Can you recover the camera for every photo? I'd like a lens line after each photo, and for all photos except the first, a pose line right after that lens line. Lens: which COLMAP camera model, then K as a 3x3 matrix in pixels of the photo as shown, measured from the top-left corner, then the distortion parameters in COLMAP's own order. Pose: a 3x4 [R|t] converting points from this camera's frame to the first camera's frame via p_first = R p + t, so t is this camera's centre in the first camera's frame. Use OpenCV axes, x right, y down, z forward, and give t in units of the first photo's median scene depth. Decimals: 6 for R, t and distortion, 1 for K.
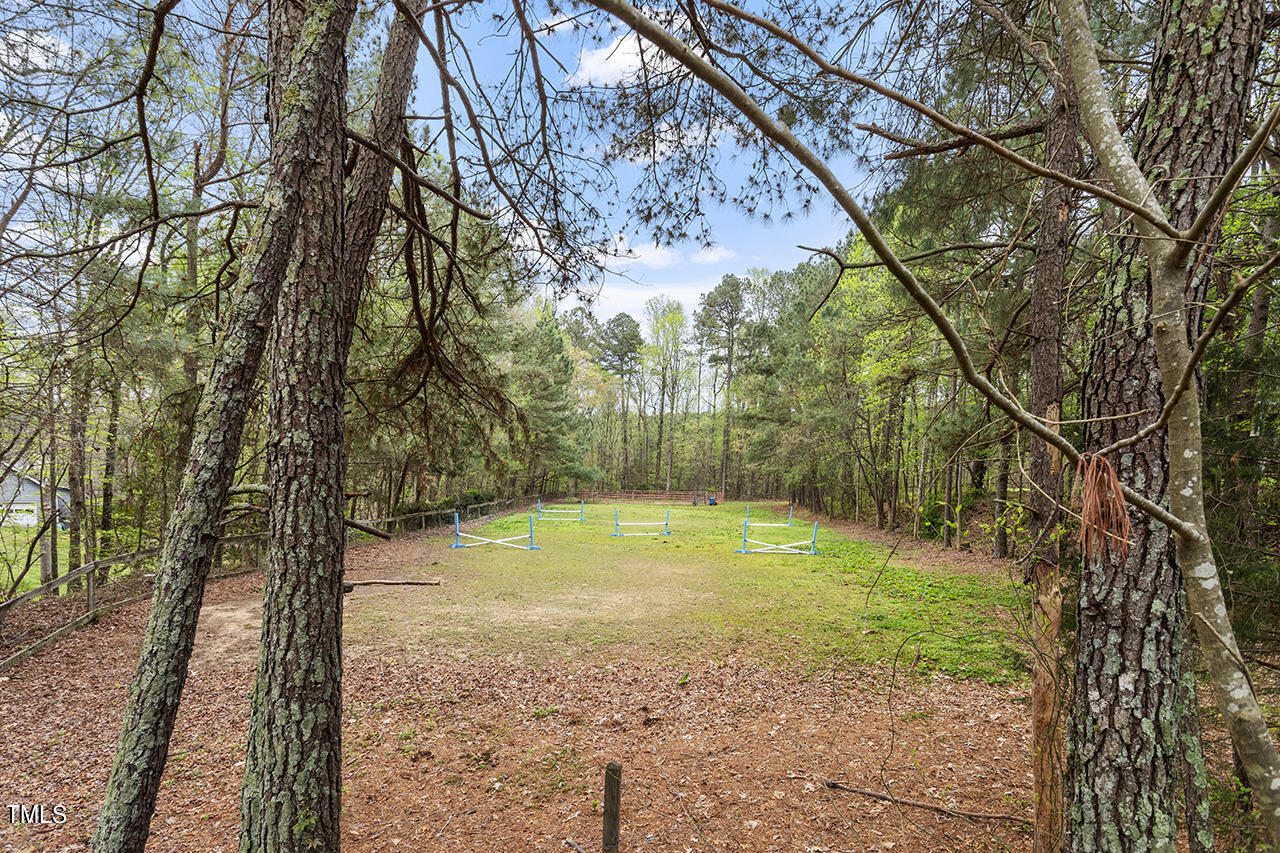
lens RADIAL K [[623.1, 0, 640.0], [0, 623.1, 426.5], [0, 0, 1]] dist [0.076913, -0.000037]
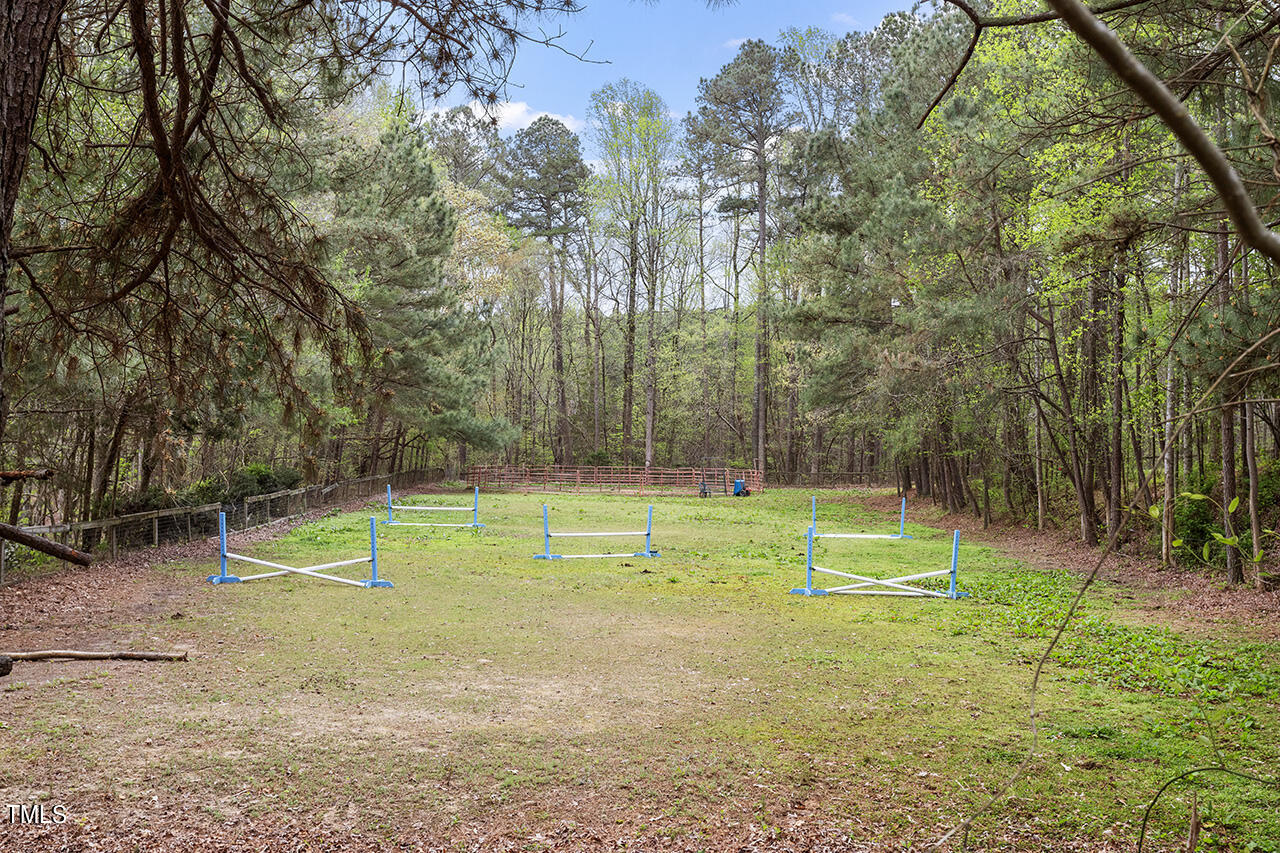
lens RADIAL K [[1377.2, 0, 640.3], [0, 1377.2, 426.8], [0, 0, 1]] dist [0.045882, -0.025277]
pose [[0.999643, -0.005084, 0.026247, 0.010804], [0.003335, 0.997796, 0.066271, -0.001247], [-0.026526, -0.066159, 0.997456, -0.103608]]
